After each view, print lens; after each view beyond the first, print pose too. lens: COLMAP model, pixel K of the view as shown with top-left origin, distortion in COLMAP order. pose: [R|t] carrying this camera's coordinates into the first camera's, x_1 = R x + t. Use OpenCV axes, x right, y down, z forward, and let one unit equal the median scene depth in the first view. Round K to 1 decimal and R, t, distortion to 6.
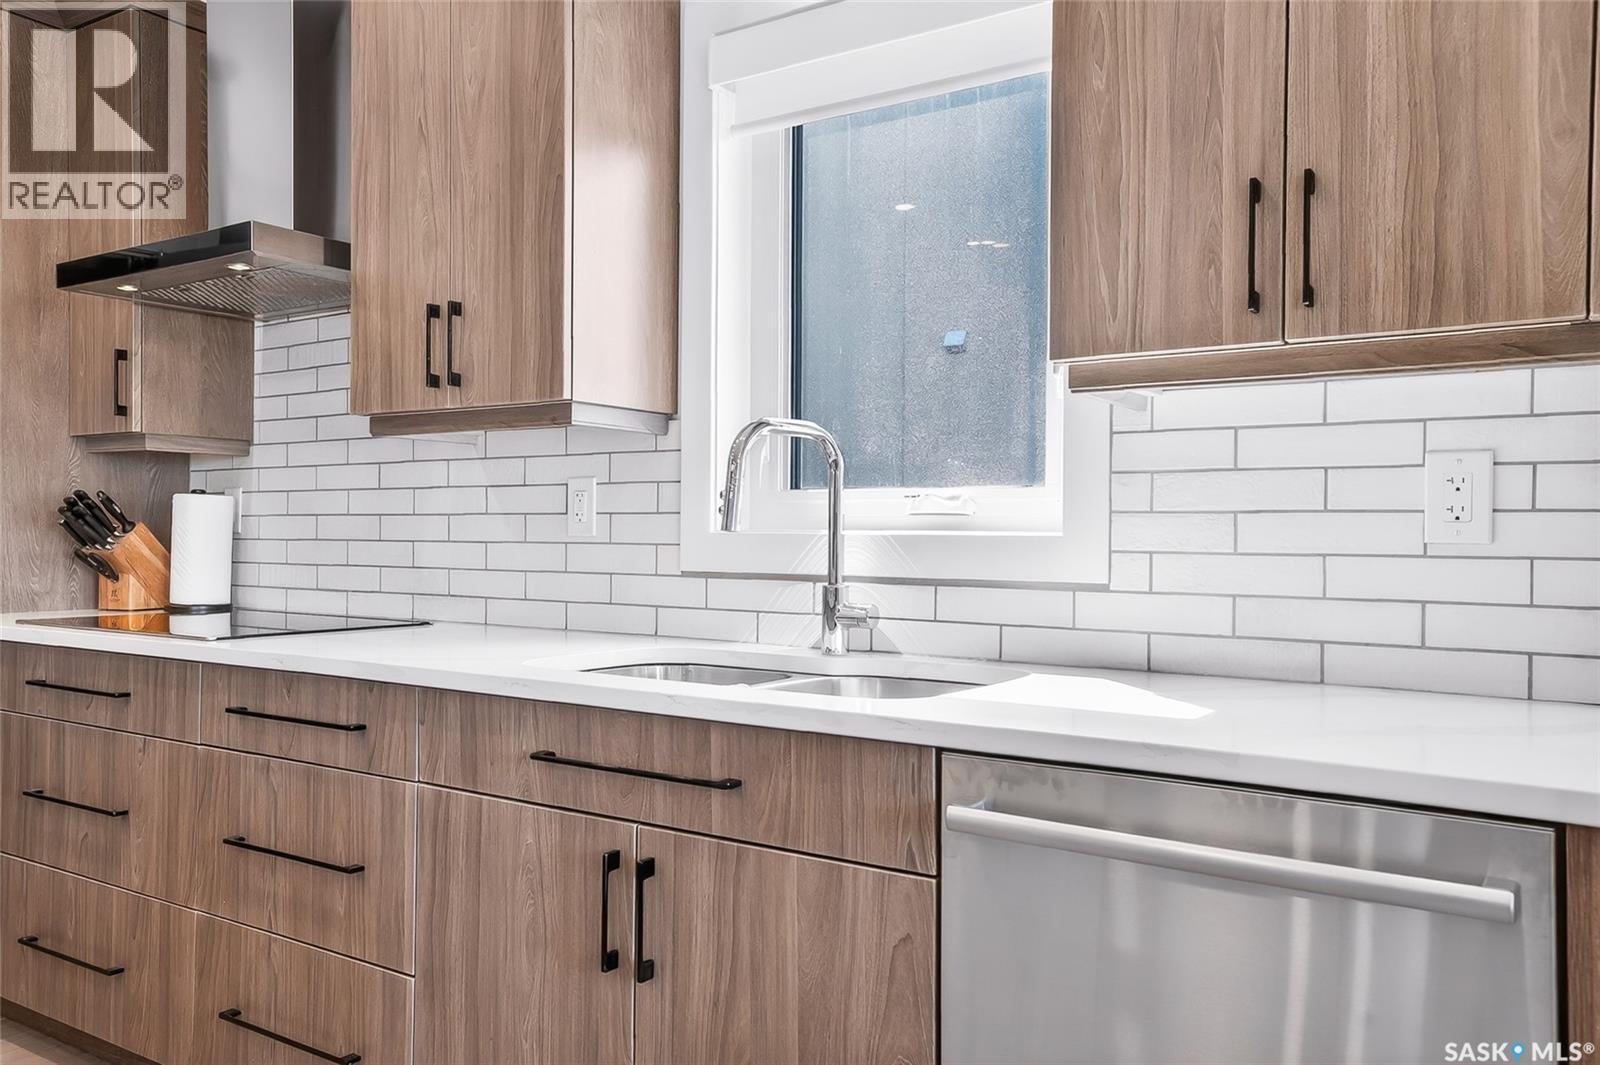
lens RADIAL K [[1177.7, 0, 800.0], [0, 1177.7, 532.5], [0, 0, 1]] dist [-0.033587, 0.151864]
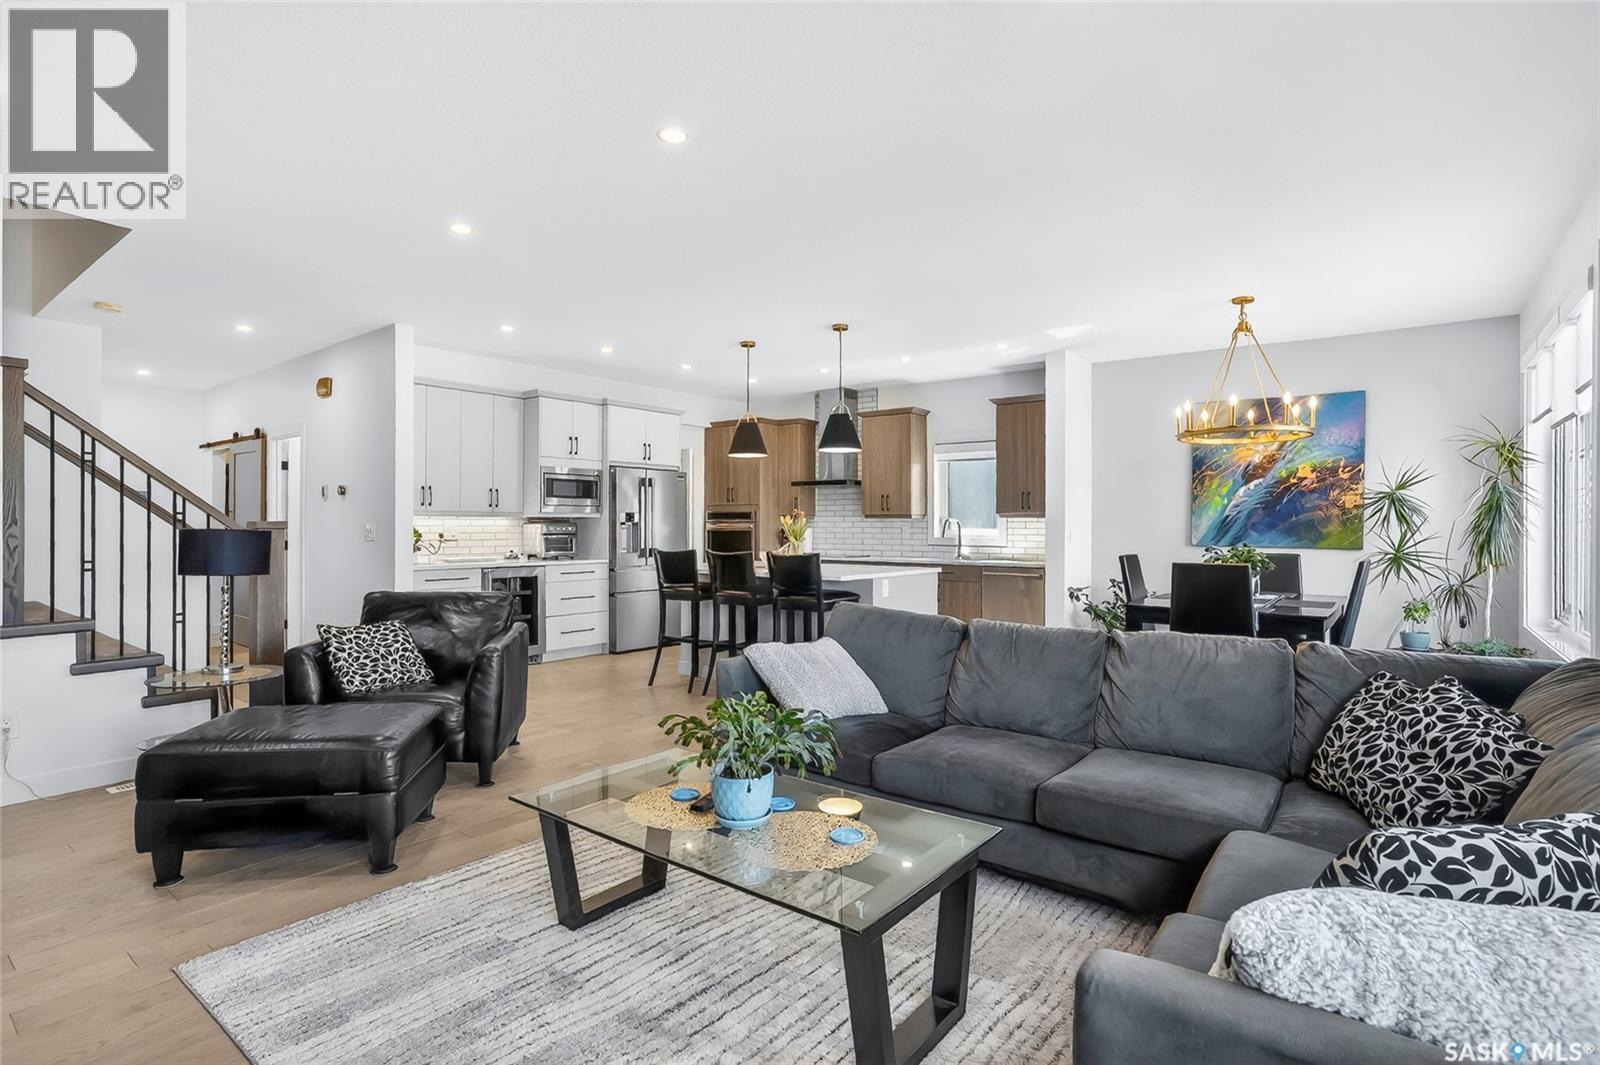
lens RADIAL K [[799.7, 0, 800.0], [0, 799.7, 532.5], [0, 0, 1]] dist [-0.060683, 0.033552]
pose [[0.997892, -0.003761, -0.064790, -0.449313], [0.004652, 0.999897, 0.013611, -0.073761], [0.064732, -0.013884, 0.997806, -2.657154]]
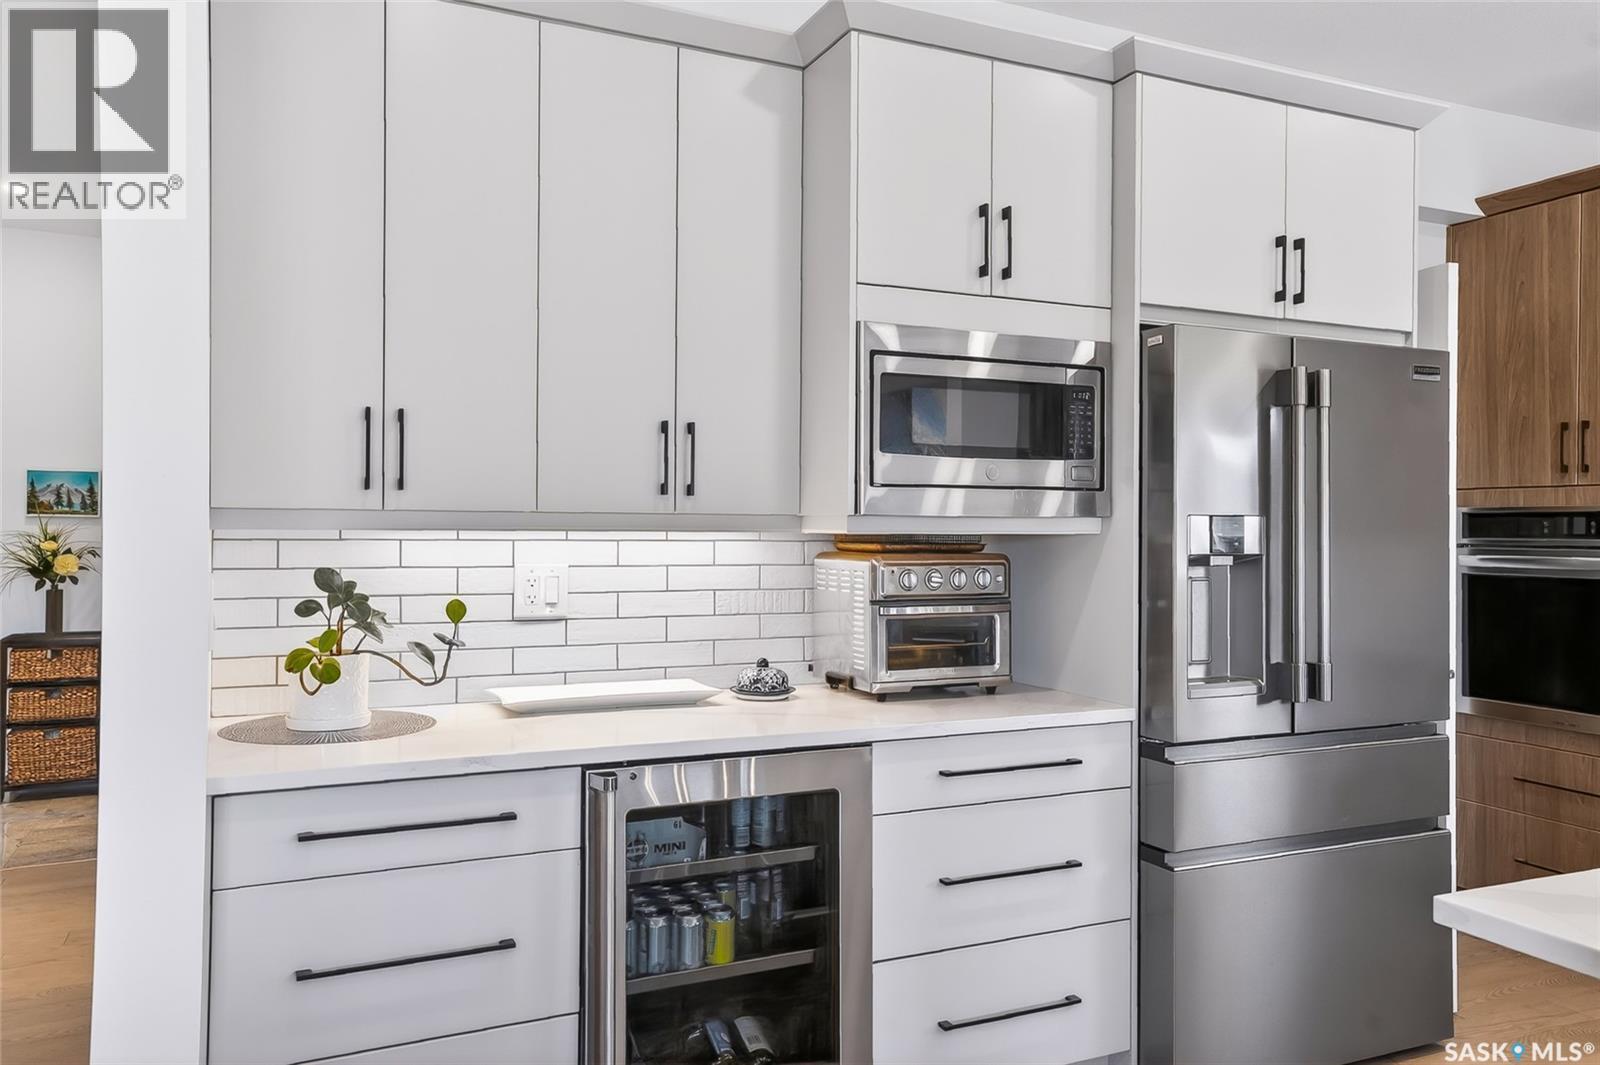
lens RADIAL K [[1177.7, 0, 800.0], [0, 1177.7, 532.5], [0, 0, 1]] dist [-0.033587, 0.151864]
pose [[0.858950, -0.000671, -0.512060, -1.139949], [0.002281, 0.999994, 0.002516, -0.101181], [0.512055, -0.003329, 0.858946, -0.605058]]
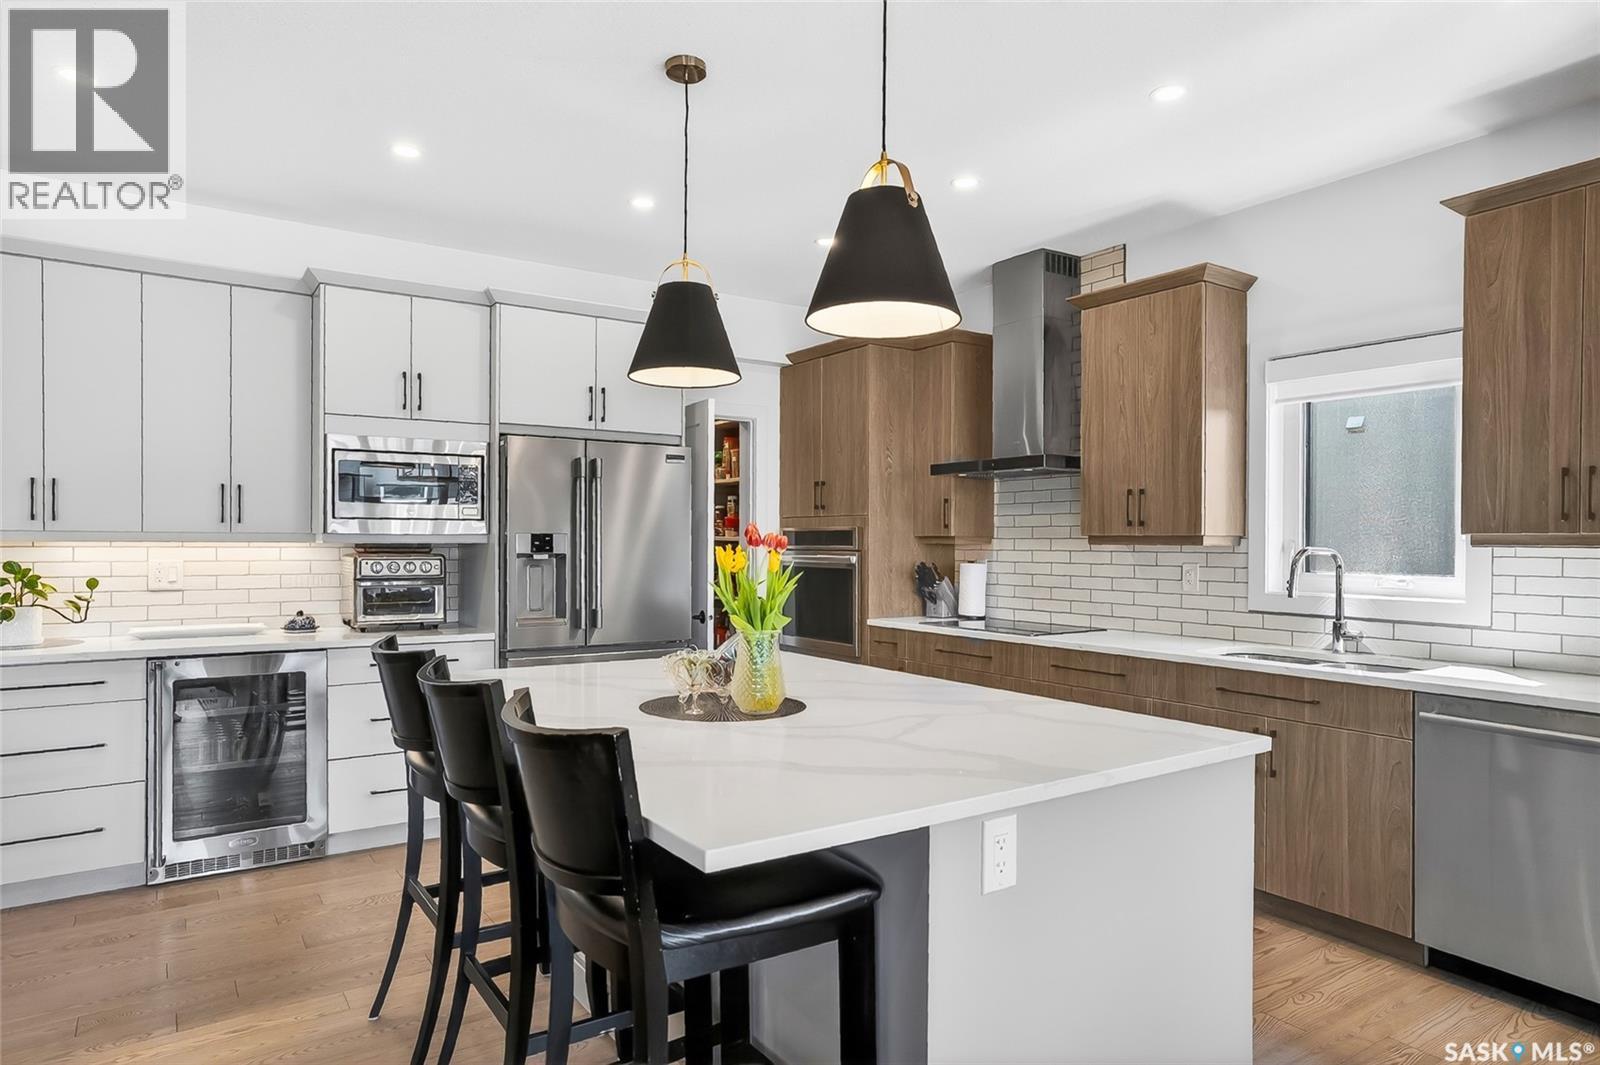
lens RADIAL K [[951.1, 0, 787.5], [0, 951.1, 546.4], [0, 0, 1]] dist [-0.040891, 0.047858]
pose [[0.927601, -0.000927, -0.373571, -0.240979], [0.003851, 0.999968, 0.007081, -0.099628], [0.373552, -0.008007, 0.927575, -0.909120]]
